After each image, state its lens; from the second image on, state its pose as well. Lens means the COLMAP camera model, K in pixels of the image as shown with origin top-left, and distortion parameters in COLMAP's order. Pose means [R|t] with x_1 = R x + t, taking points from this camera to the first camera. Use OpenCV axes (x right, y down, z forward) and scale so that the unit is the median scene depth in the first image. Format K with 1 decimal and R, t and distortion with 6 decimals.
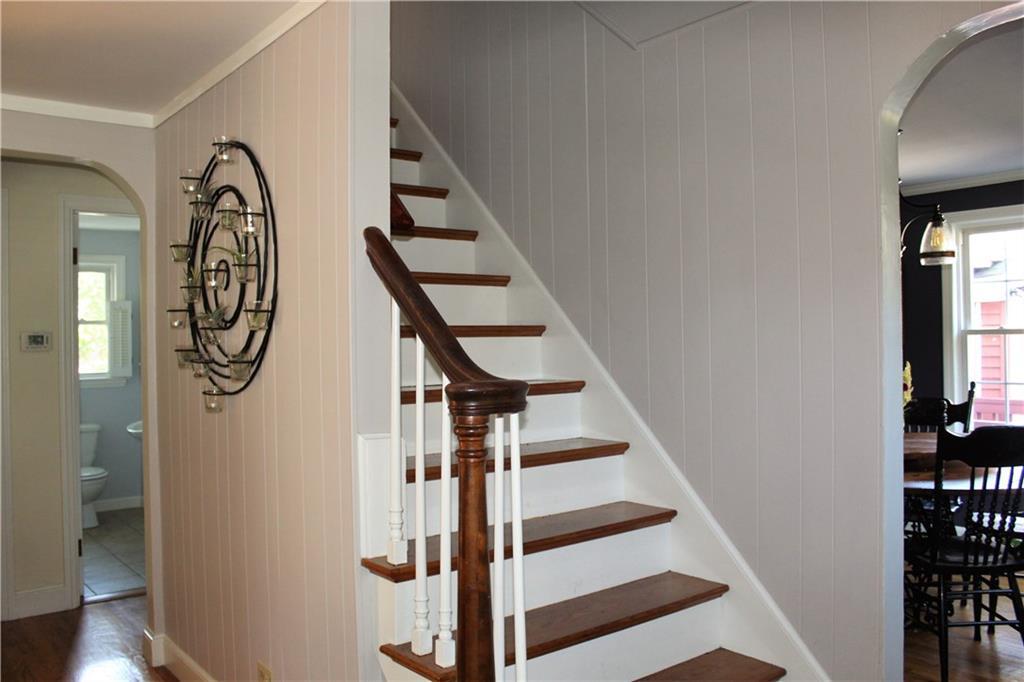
lens RADIAL K [[861.7, 0, 512.0], [0, 861.7, 341.0], [0, 0, 1]] dist [-0.177160, 0.173644]
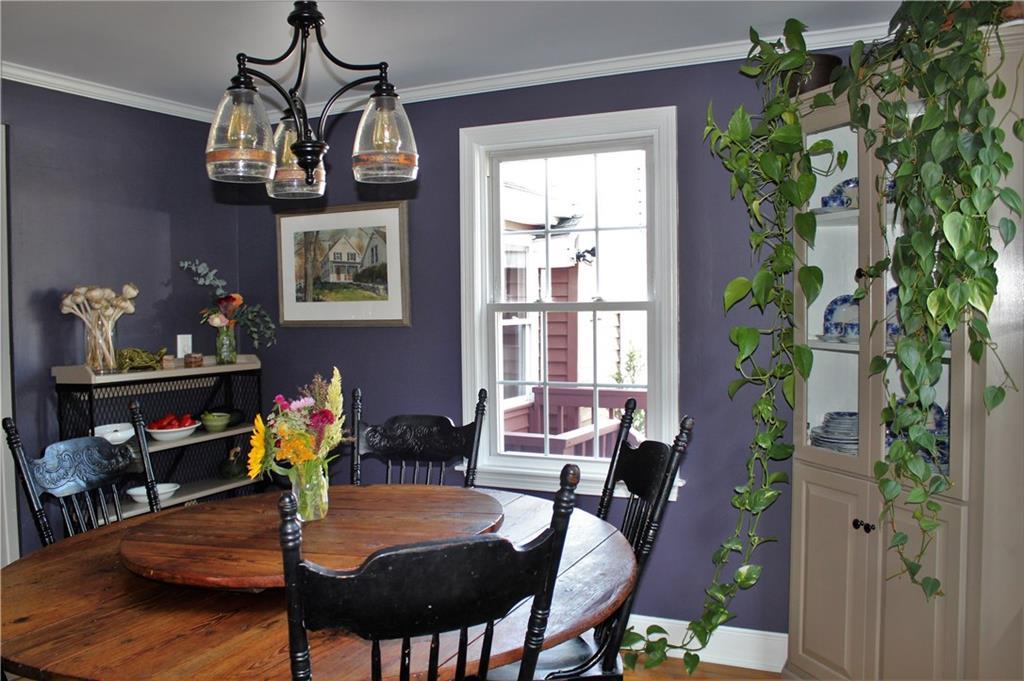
lens RADIAL K [[892.1, 0, 512.0], [0, 892.1, 340.5], [0, 0, 1]] dist [-0.159070, 0.136721]
pose [[0.907075, -0.012565, 0.420782, 0.295796], [-0.001618, 0.999443, 0.033332, -0.009144], [-0.420967, -0.030915, 0.906549, 0.390913]]
